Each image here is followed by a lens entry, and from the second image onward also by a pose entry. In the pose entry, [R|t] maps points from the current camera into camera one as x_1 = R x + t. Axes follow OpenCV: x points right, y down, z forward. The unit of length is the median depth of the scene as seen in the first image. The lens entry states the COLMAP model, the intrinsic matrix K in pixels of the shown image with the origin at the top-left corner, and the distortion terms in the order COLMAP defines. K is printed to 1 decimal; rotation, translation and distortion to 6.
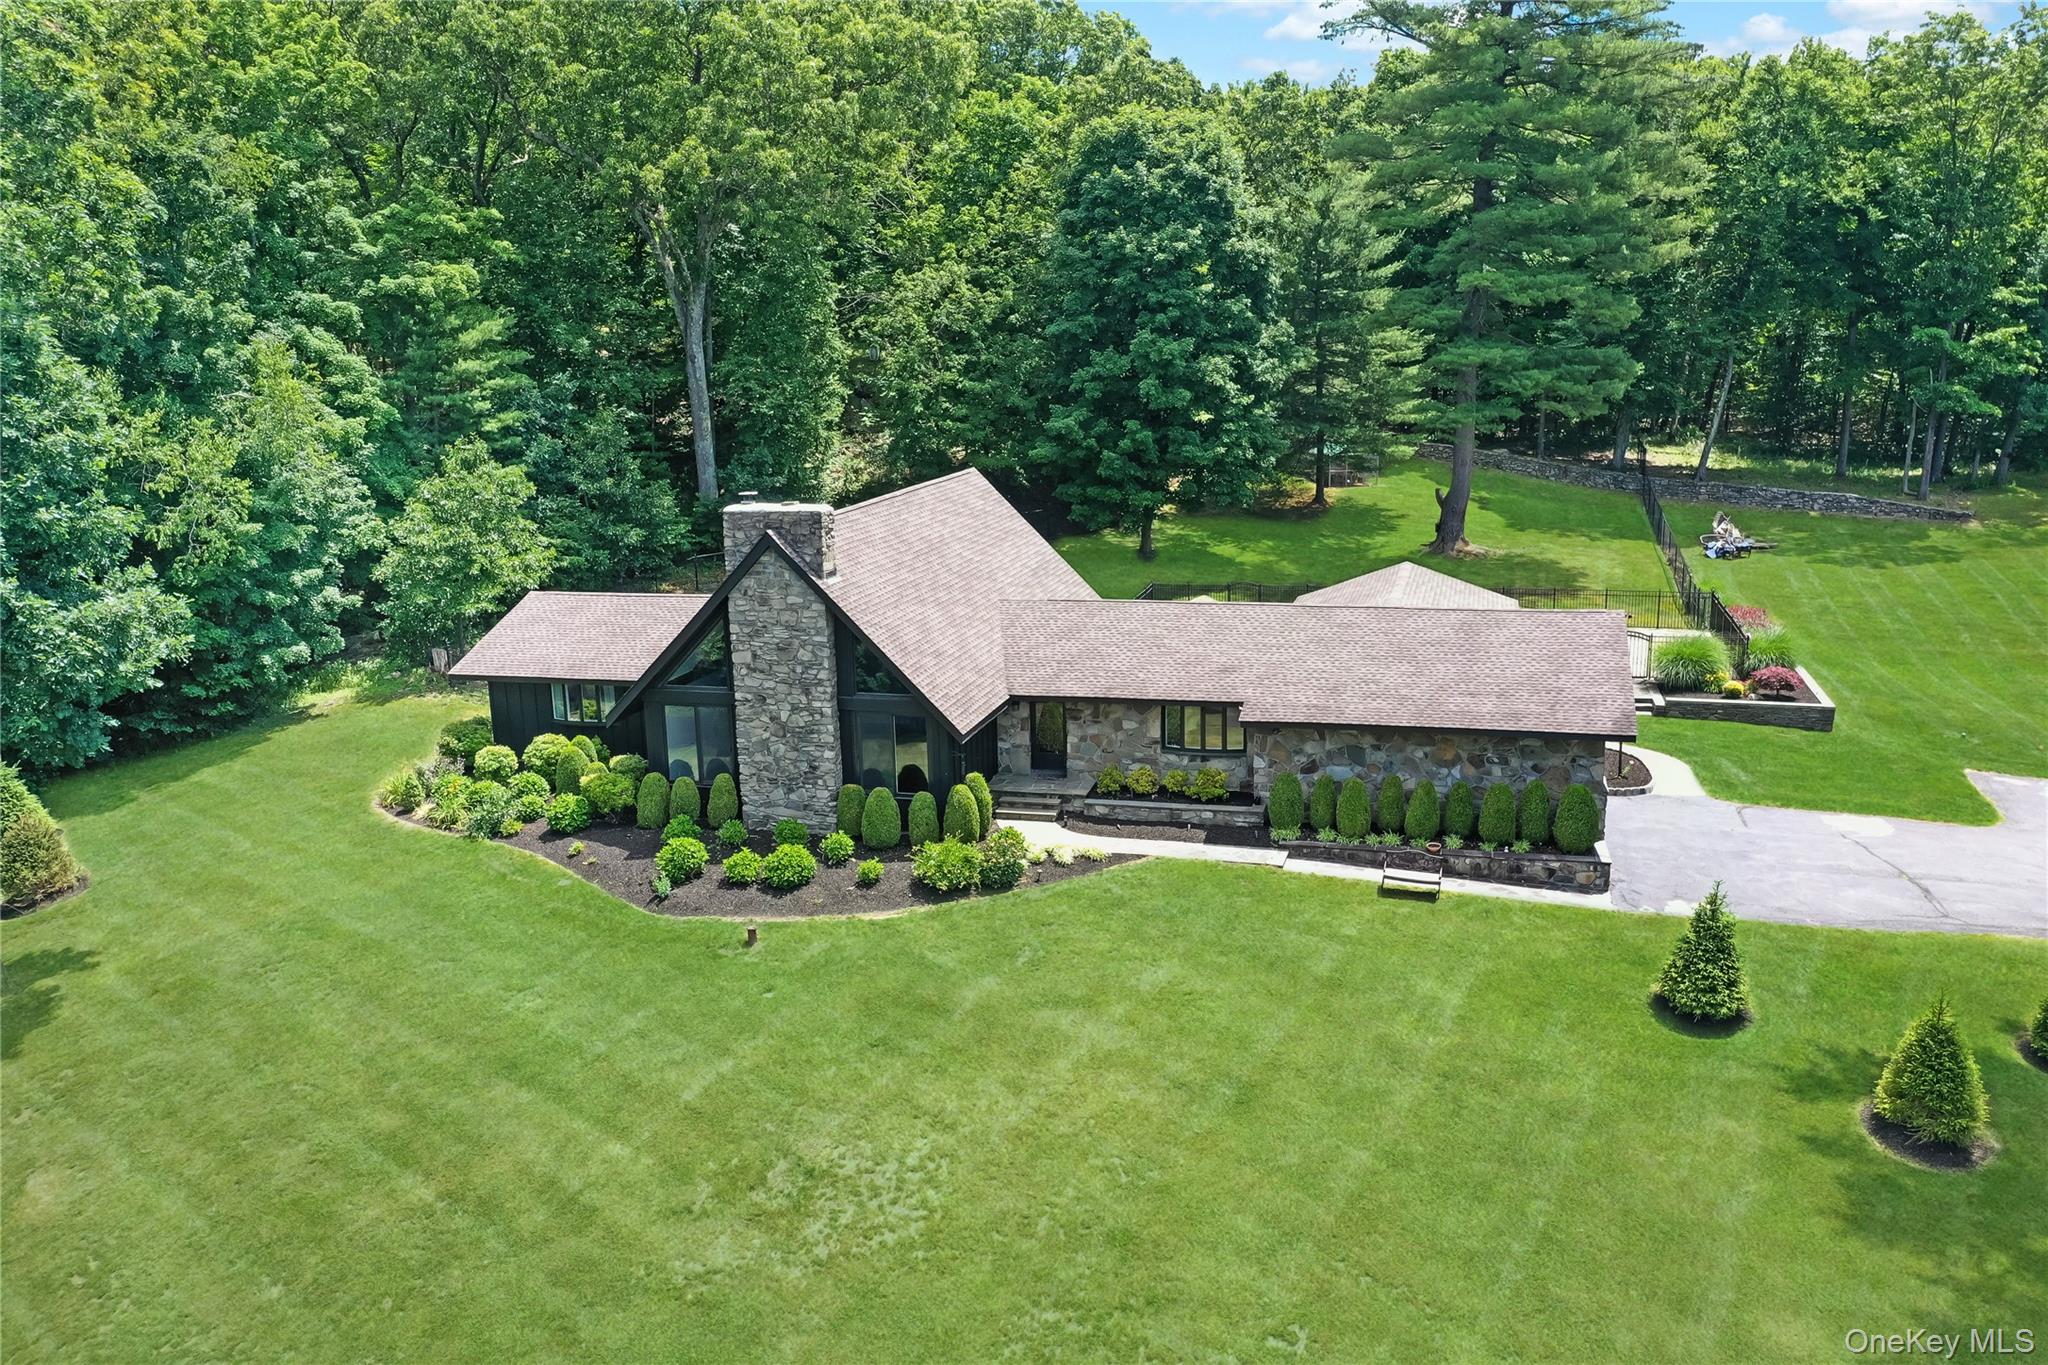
lens RADIAL K [[1320.5, 0, 1039.5], [0, 1320.5, 673.3], [0, 0, 1]] dist [0.011212, 0.001256]
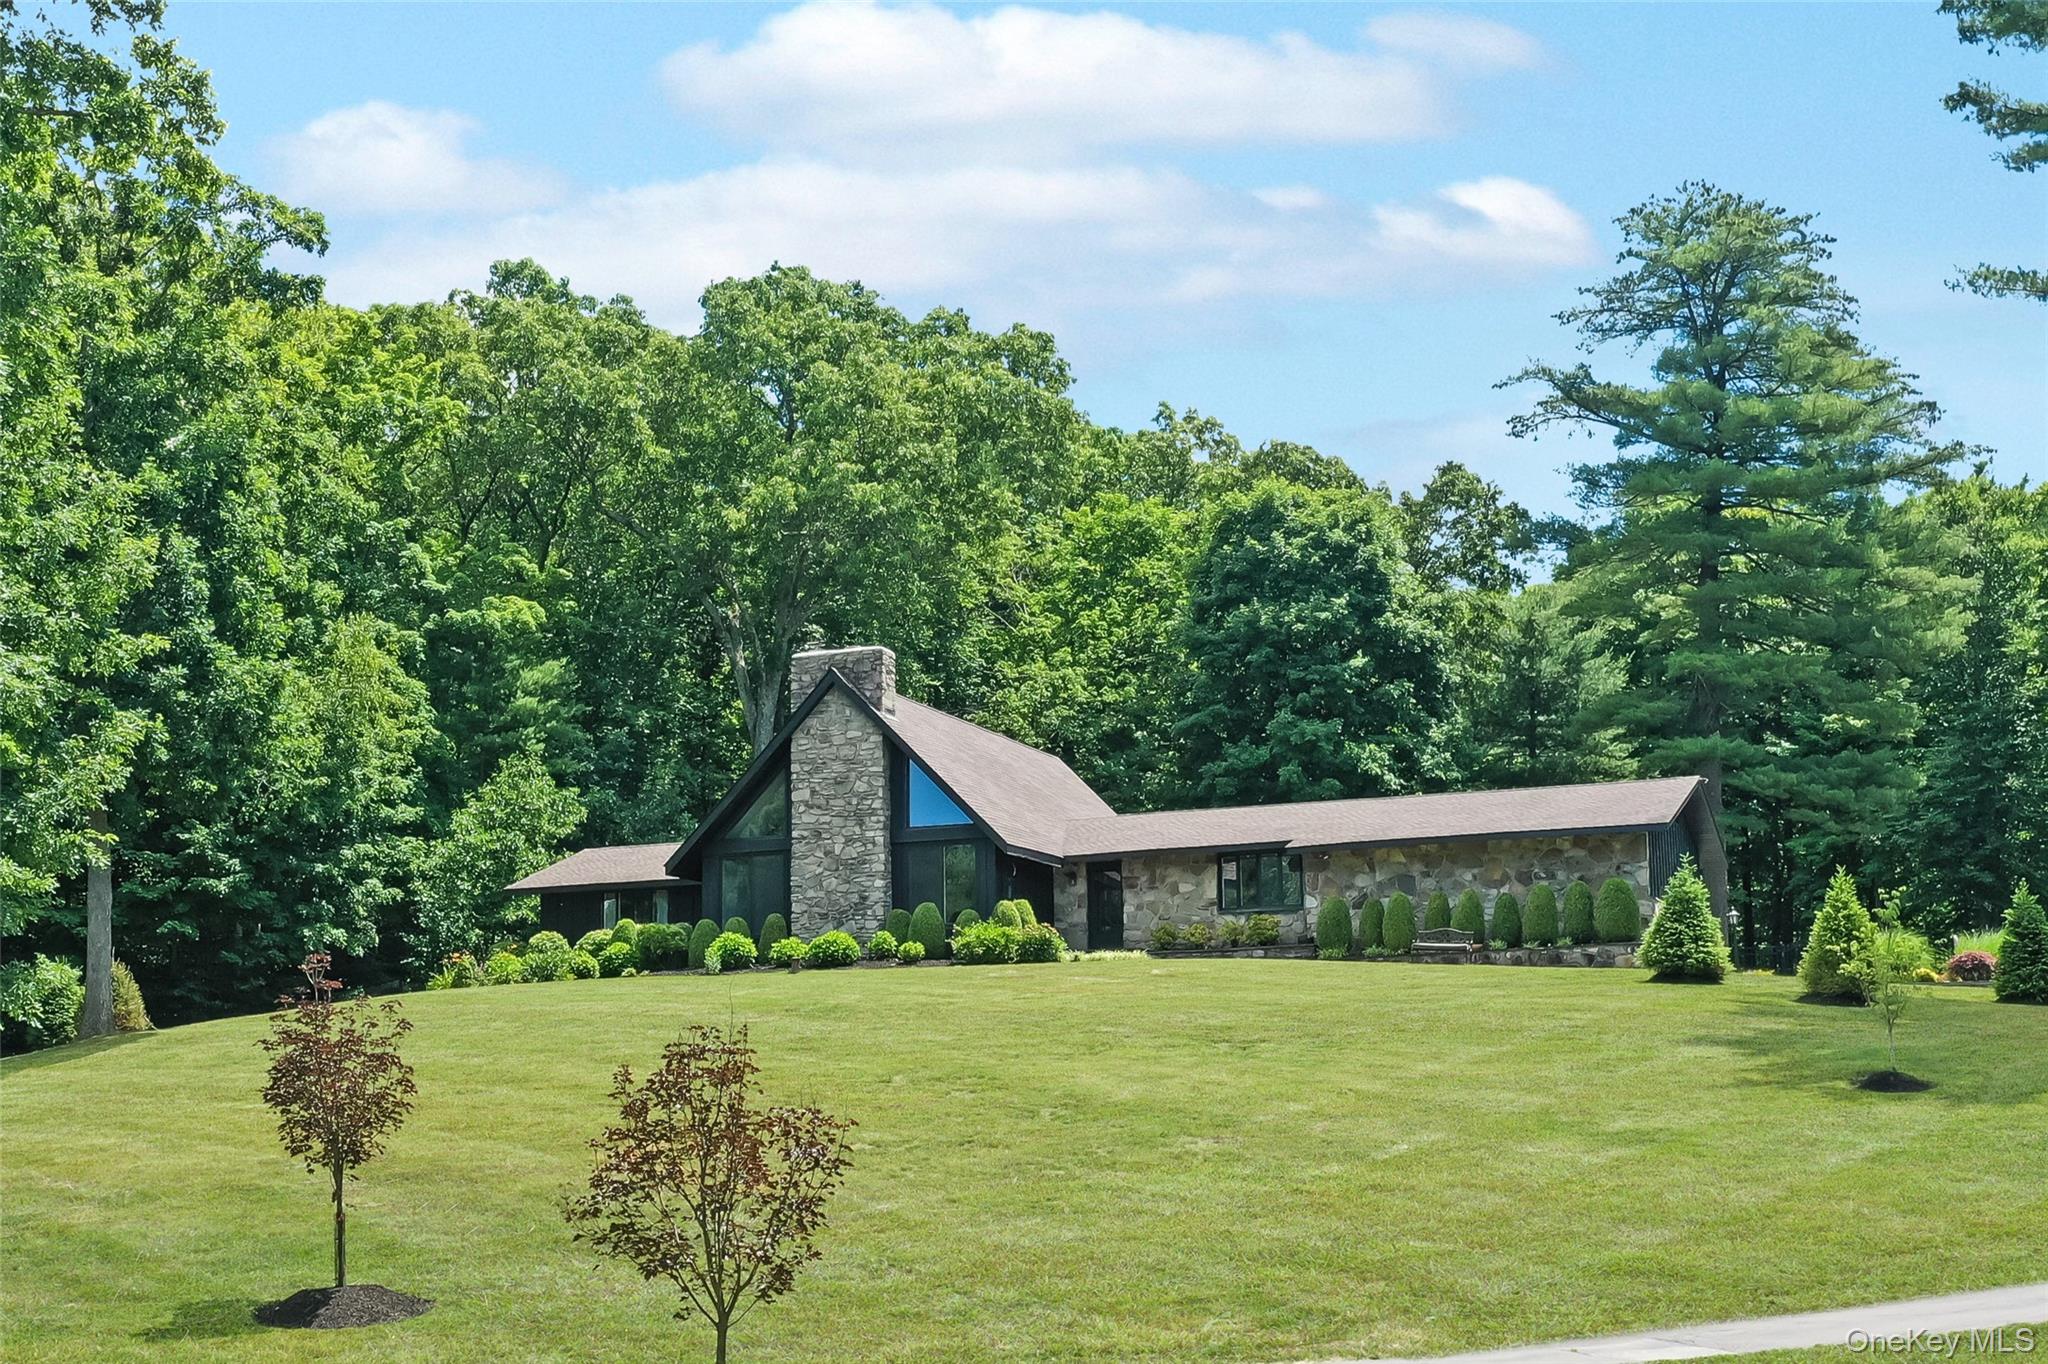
lens RADIAL K [[1618.1, 0, 1014.5], [0, 1618.1, 688.7], [0, 0, 1]] dist [0.008241, -0.005010]
pose [[0.995587, -0.001013, -0.093833, 0.023325], [-0.025111, 0.960598, -0.276806, 0.099712], [0.090416, 0.277941, 0.956334, -0.084916]]
